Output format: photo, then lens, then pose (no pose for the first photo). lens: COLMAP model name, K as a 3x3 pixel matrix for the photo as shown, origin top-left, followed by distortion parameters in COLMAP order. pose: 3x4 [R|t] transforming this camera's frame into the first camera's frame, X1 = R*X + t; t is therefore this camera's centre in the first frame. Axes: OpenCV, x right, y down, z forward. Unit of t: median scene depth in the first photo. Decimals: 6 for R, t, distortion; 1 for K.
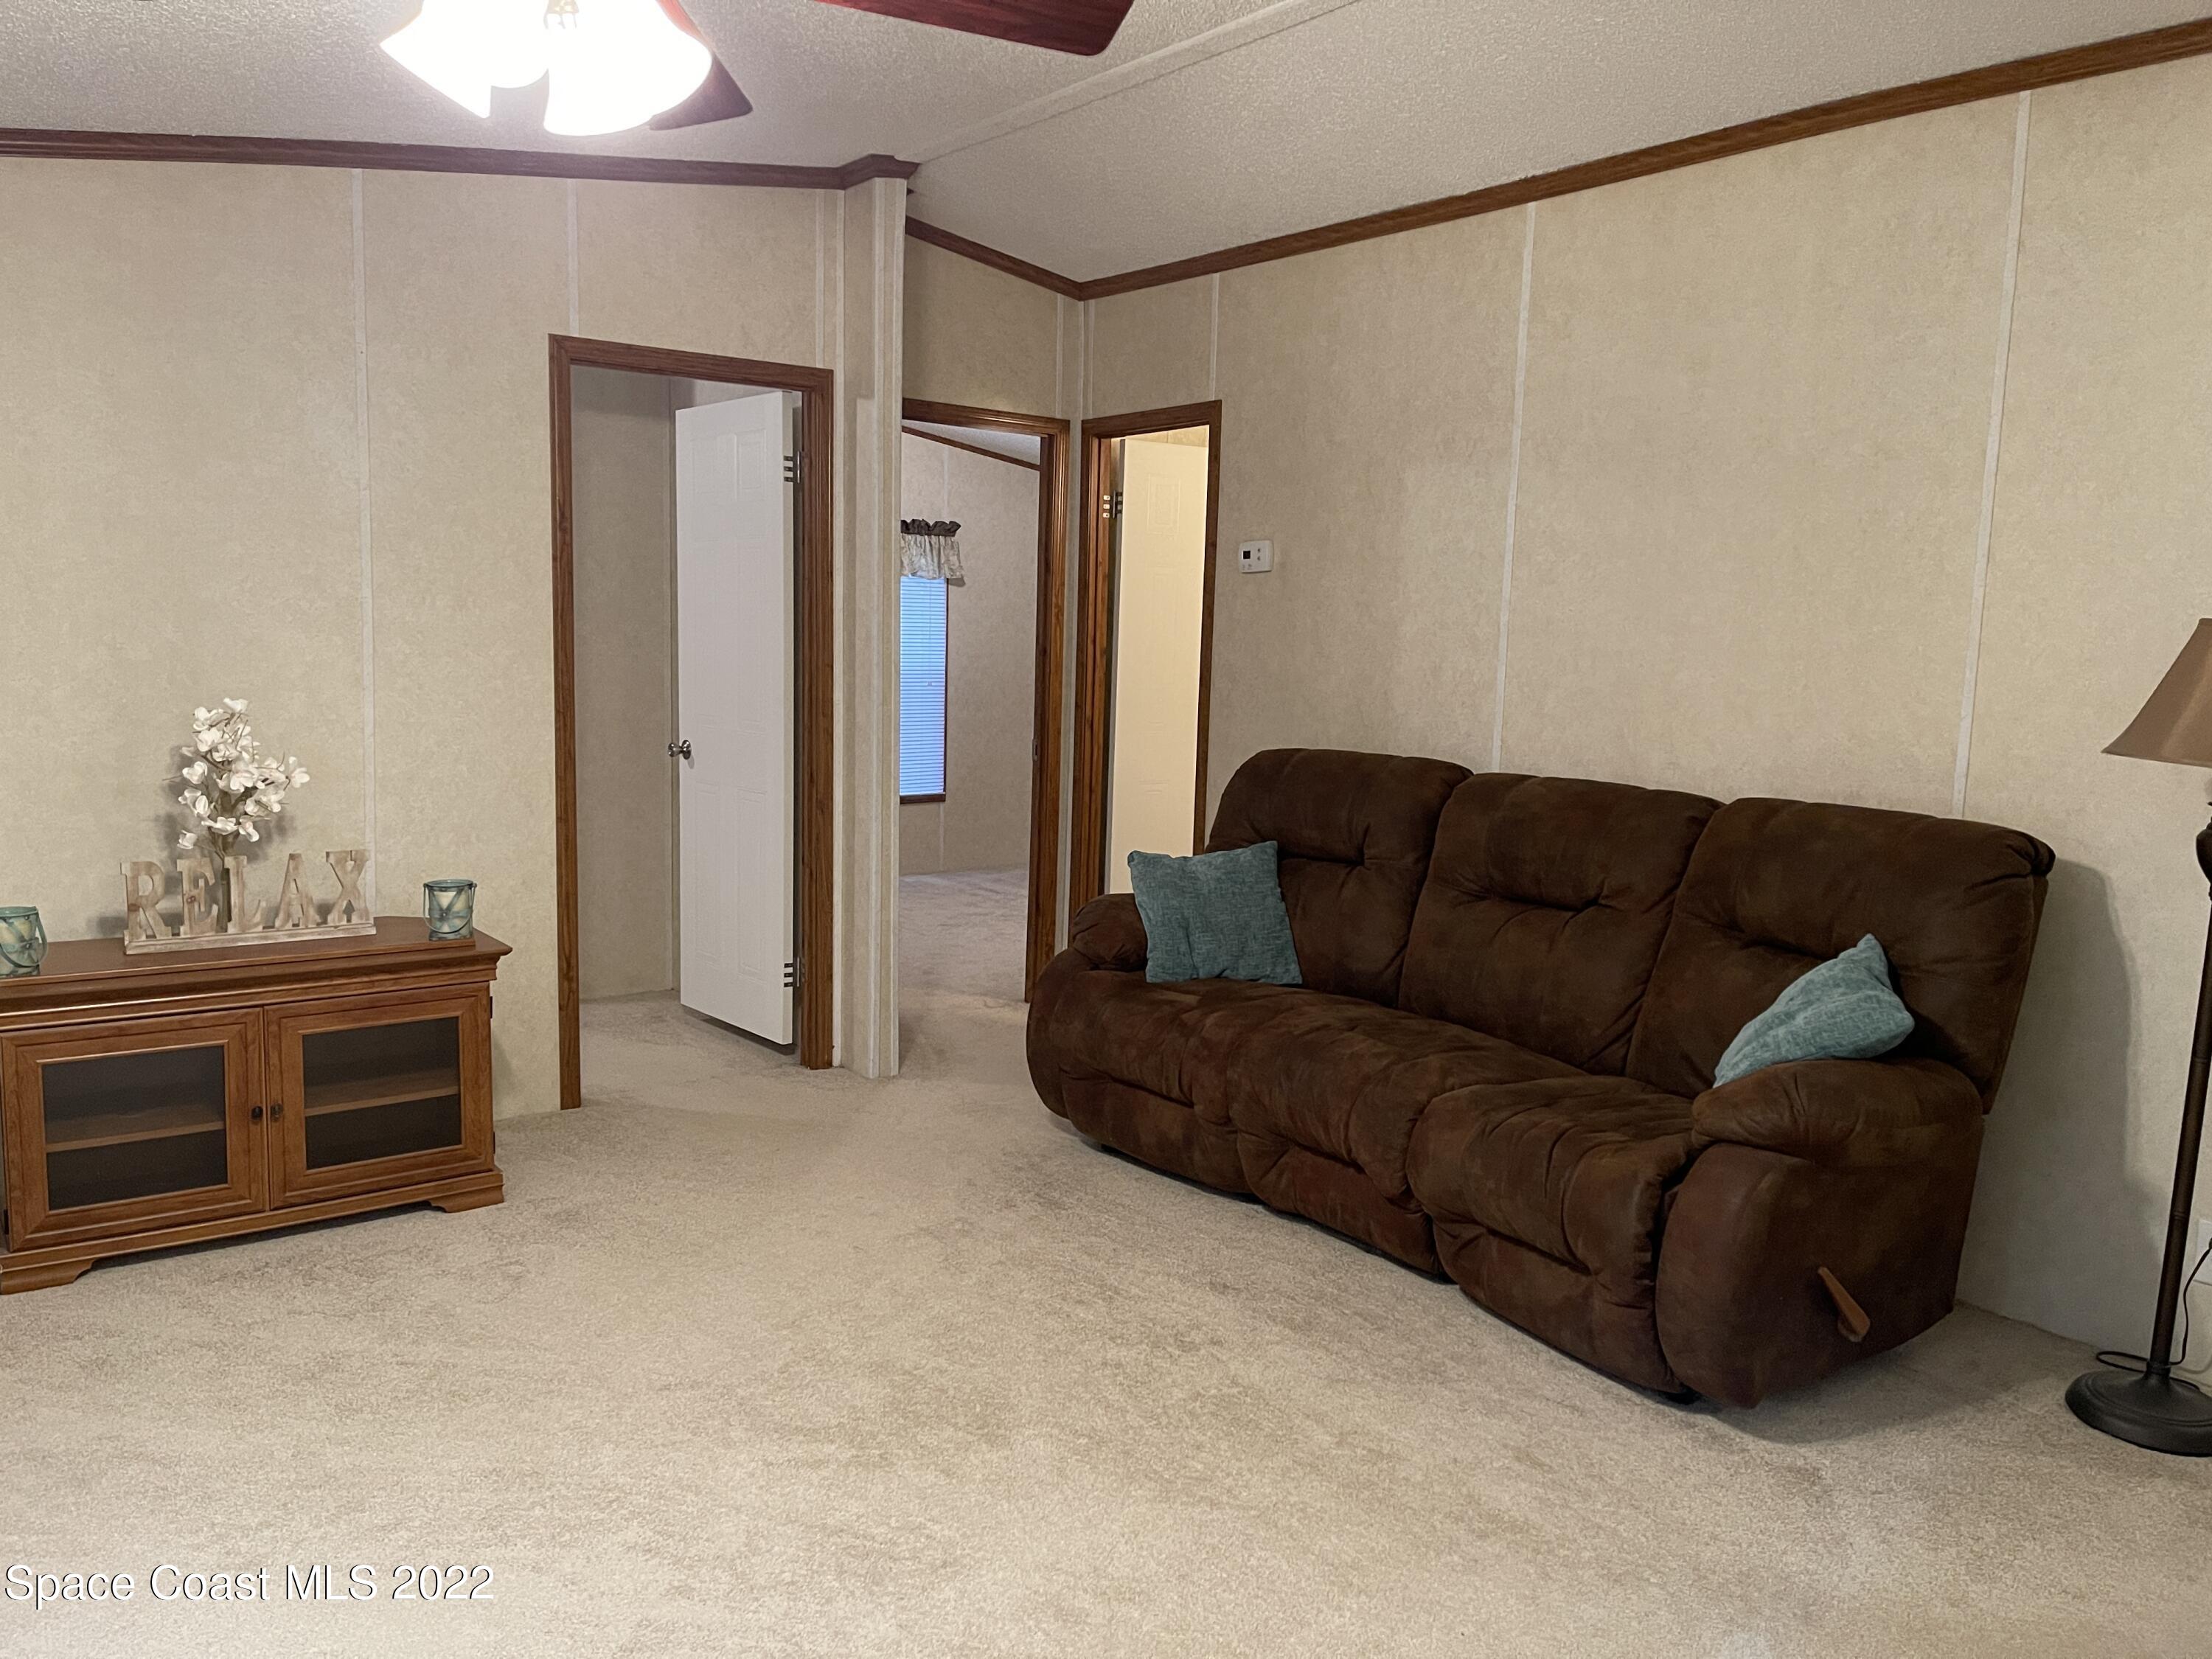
lens RADIAL K [[1673.9, 0, 1125.4], [0, 1673.9, 815.6], [0, 0, 1]] dist [0.079666, -0.099935]
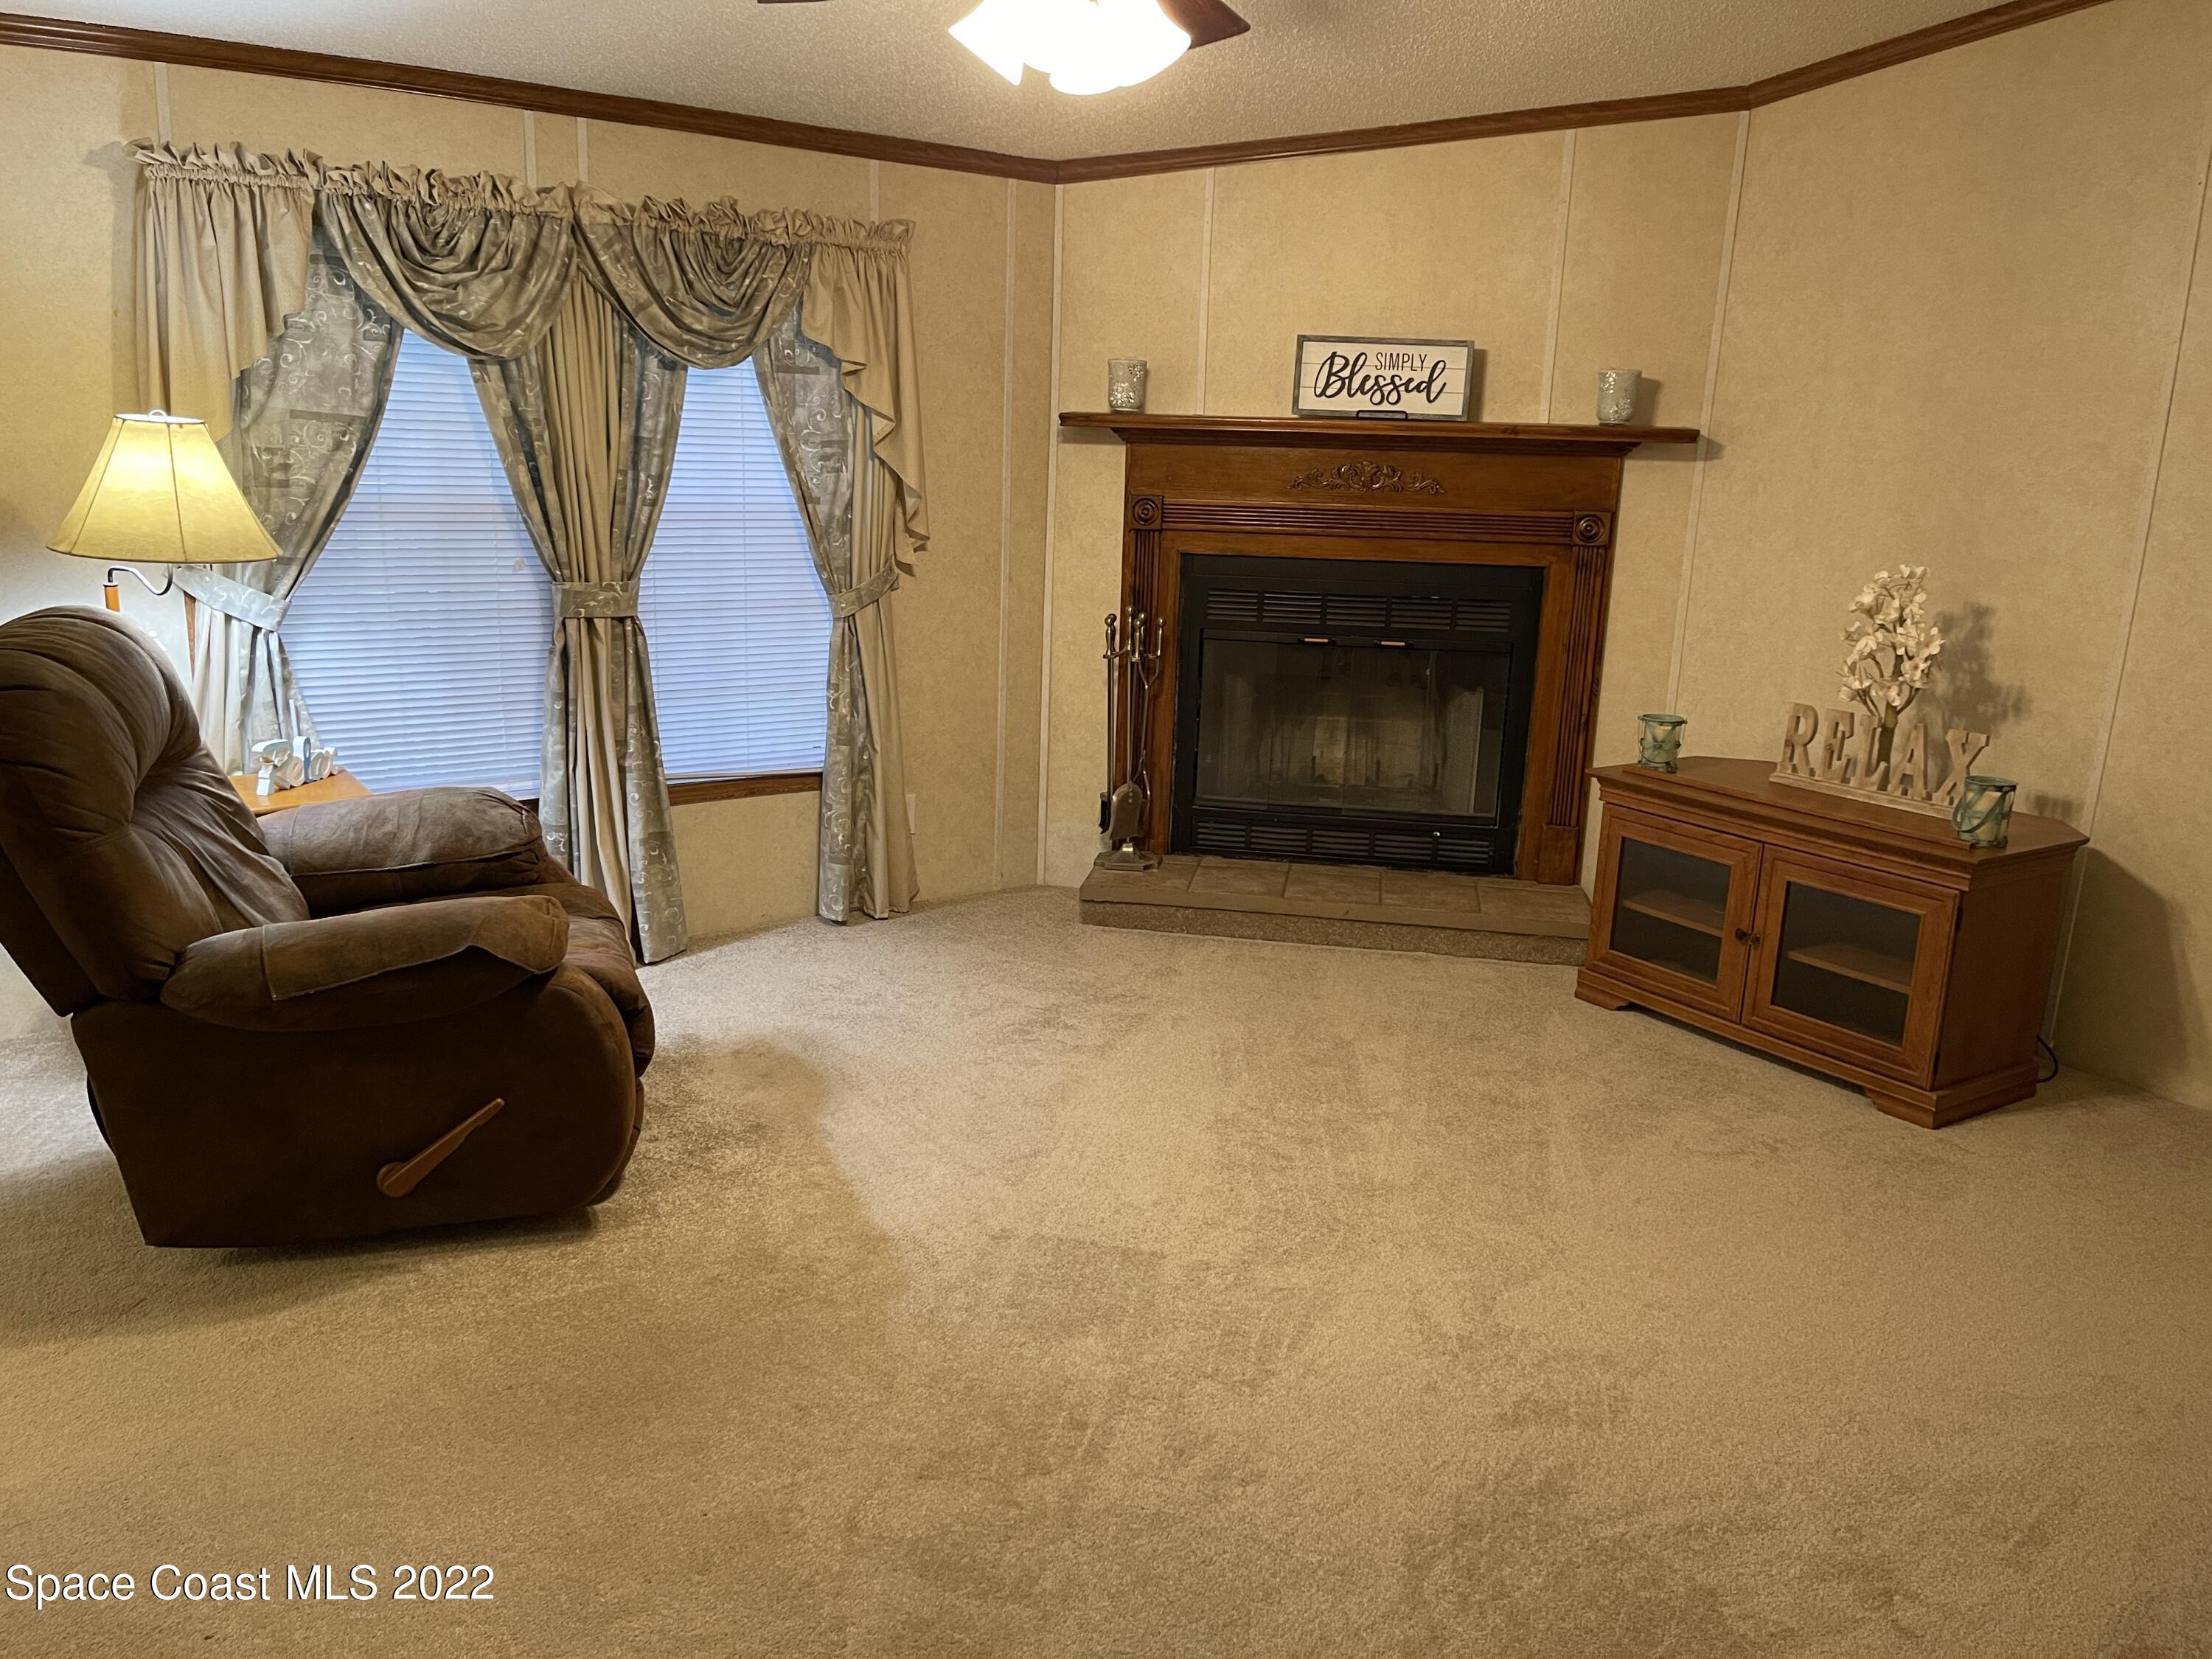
lens RADIAL K [[1673.9, 0, 1103.5], [0, 1673.9, 832.0], [0, 0, 1]] dist [0.079666, -0.099935]
pose [[-0.072356, 0.203959, -0.976302, 0.493284], [-0.145765, 0.966195, 0.212651, -0.053879], [0.986670, 0.157697, -0.040180, 0.527200]]
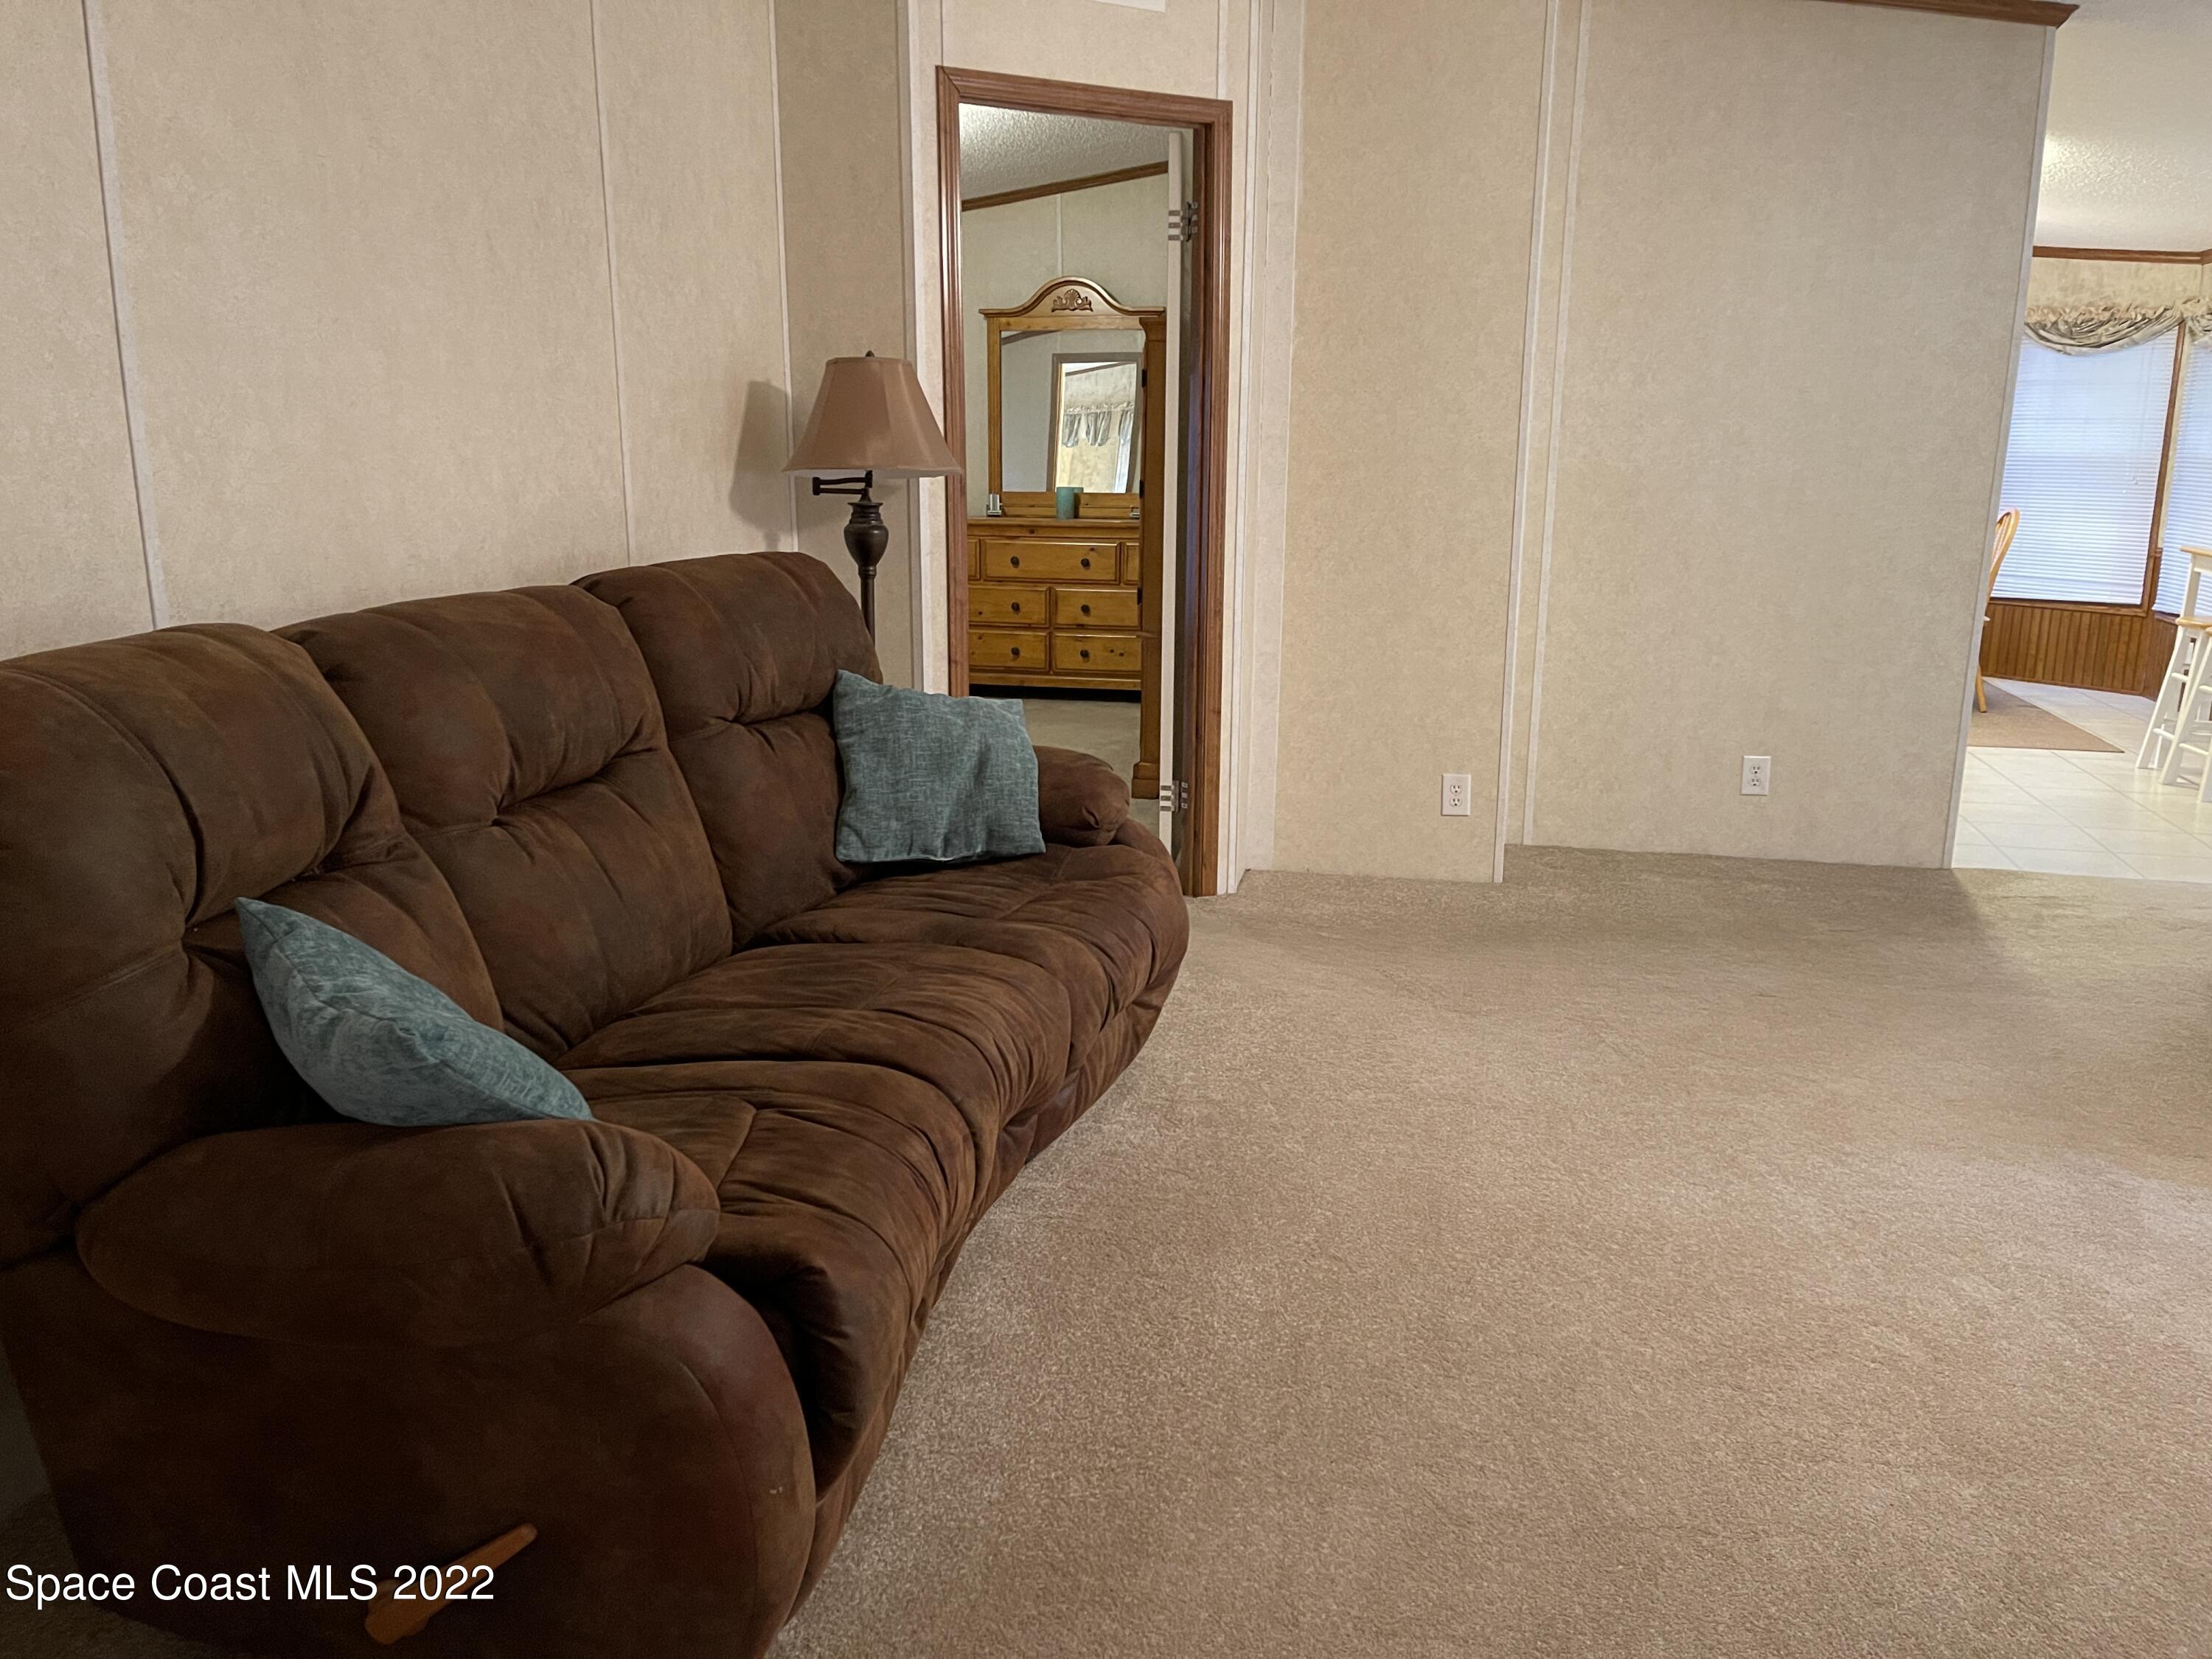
lens RADIAL K [[1673.9, 0, 1114.4], [0, 1673.9, 835.3], [0, 0, 1]] dist [0.079666, -0.099935]
pose [[-0.592449, -0.214255, 0.776594, -0.369372], [0.070685, 0.946443, 0.315039, -0.113914], [-0.802501, 0.241538, -0.545575, 1.145757]]
